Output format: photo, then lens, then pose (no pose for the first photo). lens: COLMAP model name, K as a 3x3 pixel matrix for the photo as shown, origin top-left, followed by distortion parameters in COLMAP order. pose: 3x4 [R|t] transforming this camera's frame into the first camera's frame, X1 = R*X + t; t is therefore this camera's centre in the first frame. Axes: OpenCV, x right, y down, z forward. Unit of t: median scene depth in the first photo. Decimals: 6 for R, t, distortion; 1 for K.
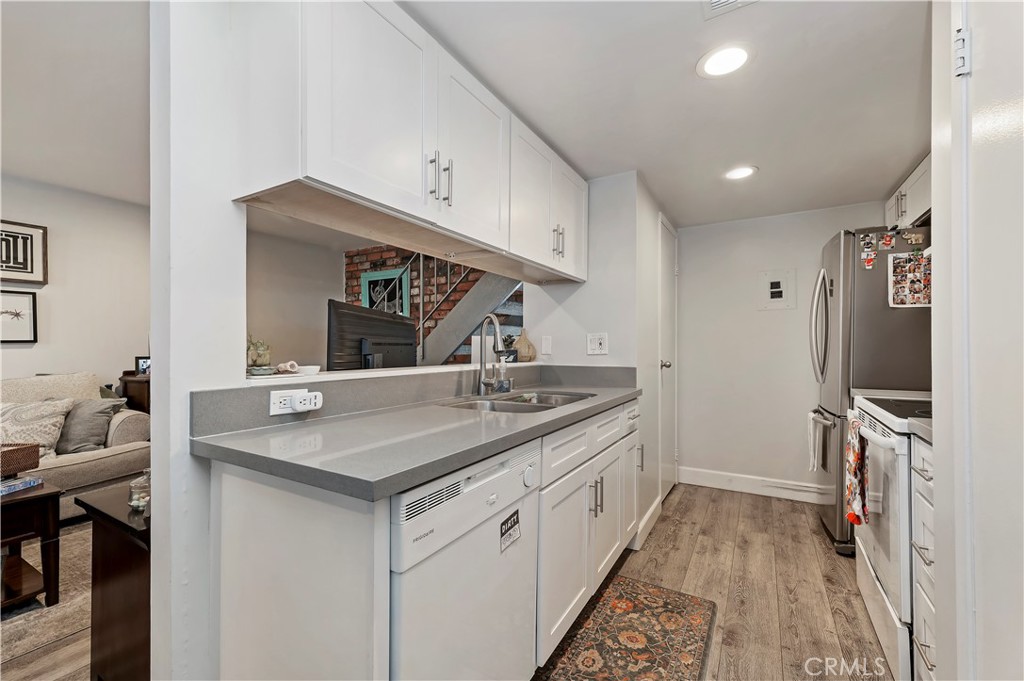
lens RADIAL K [[418.1, 0, 510.3], [0, 418.1, 346.8], [0, 0, 1]] dist [-0.003701, 0.001176]
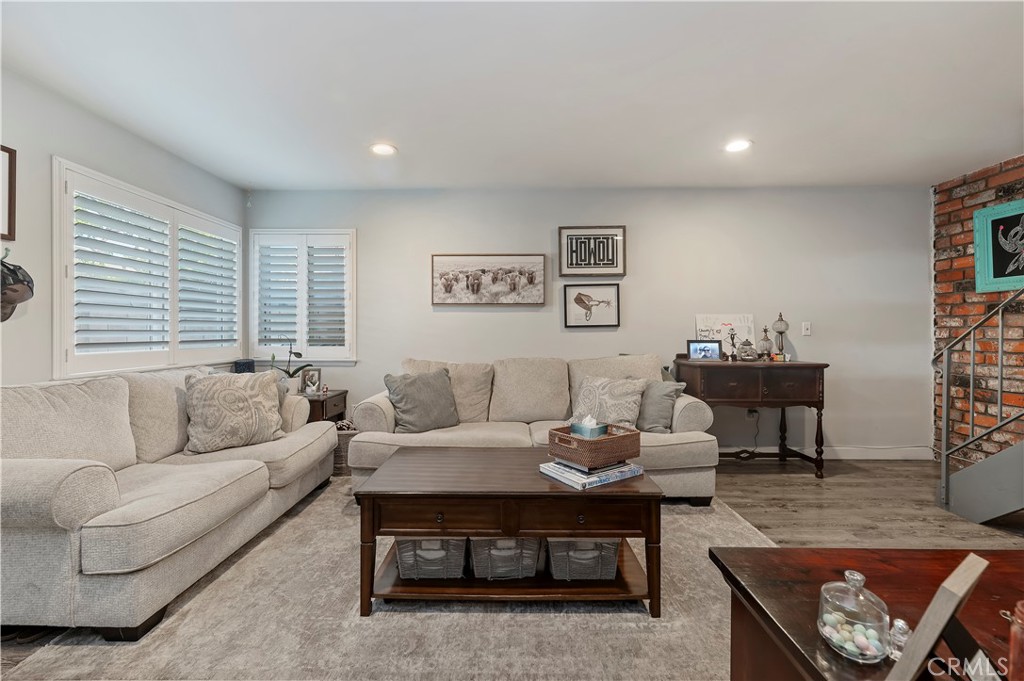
lens RADIAL K [[418.1, 0, 516.4], [0, 418.1, 334.4], [0, 0, 1]] dist [-0.003701, 0.001176]
pose [[0.501575, 0.008427, -0.865073, -0.238752], [0.003150, 0.999928, 0.011566, -0.002760], [0.865108, -0.008526, 0.501513, 0.146716]]
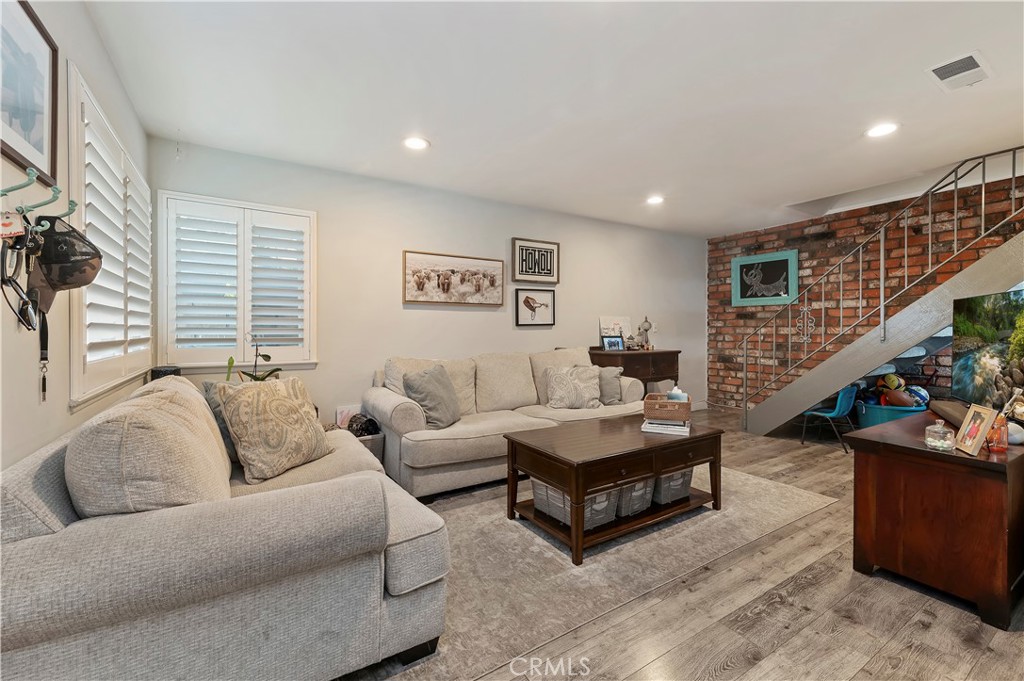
lens RADIAL K [[418.1, 0, 511.5], [0, 418.1, 336.1], [0, 0, 1]] dist [-0.003701, 0.001176]
pose [[0.887596, 0.008086, -0.460551, -0.539607], [0.001147, 0.999804, 0.019764, -0.002117], [0.460621, -0.018071, 0.887413, -0.288627]]
